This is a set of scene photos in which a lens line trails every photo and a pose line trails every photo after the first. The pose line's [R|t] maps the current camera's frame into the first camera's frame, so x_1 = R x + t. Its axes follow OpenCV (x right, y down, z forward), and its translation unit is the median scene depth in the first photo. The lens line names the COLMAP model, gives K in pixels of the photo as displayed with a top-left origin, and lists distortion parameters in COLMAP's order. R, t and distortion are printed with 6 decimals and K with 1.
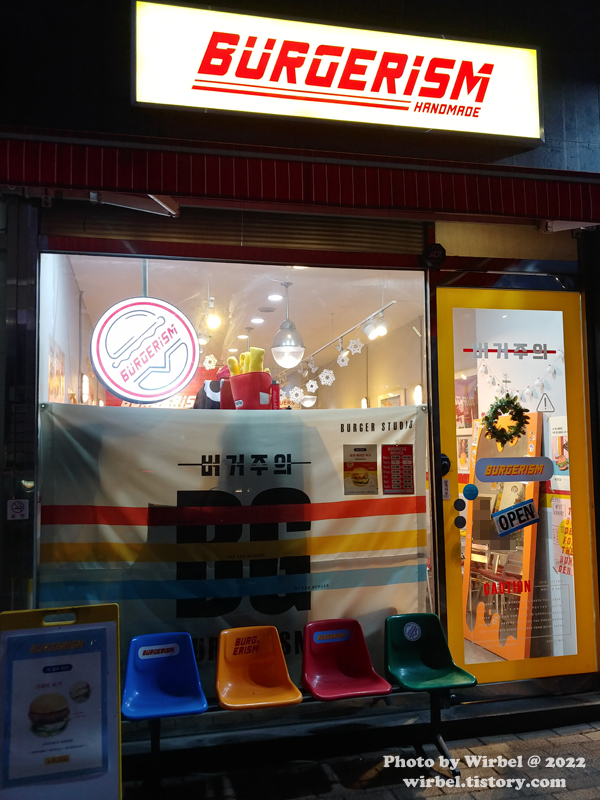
lens RADIAL K [[739.8, 0, 300.0], [0, 739.8, 400.0], [0, 0, 1]] dist [-0.053819, 0.017964]
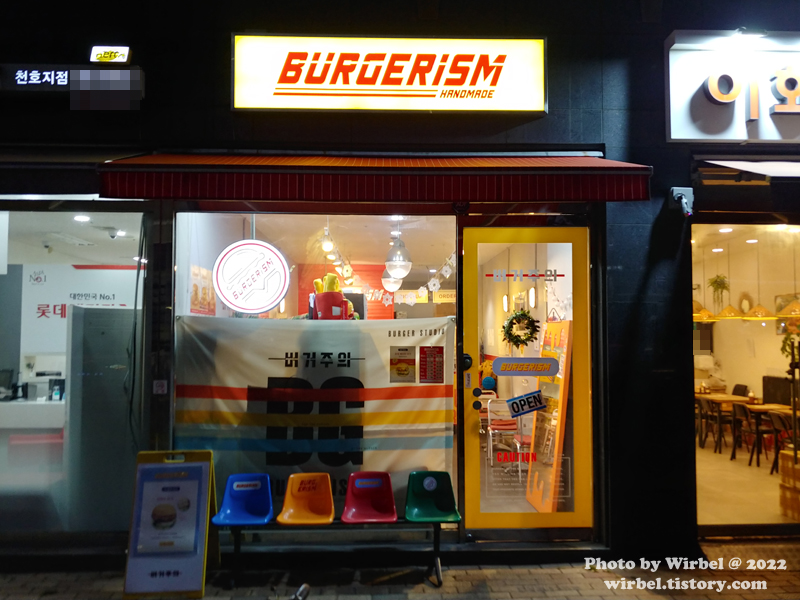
lens RADIAL K [[739.8, 0, 400.0], [0, 739.8, 300.0], [0, 0, 1]] dist [-0.053819, 0.017964]
pose [[0.981708, 0.006458, -0.190285, 0.346870], [-0.001018, 0.999588, 0.028673, -0.065570], [0.190391, -0.027955, 0.981310, -0.343062]]
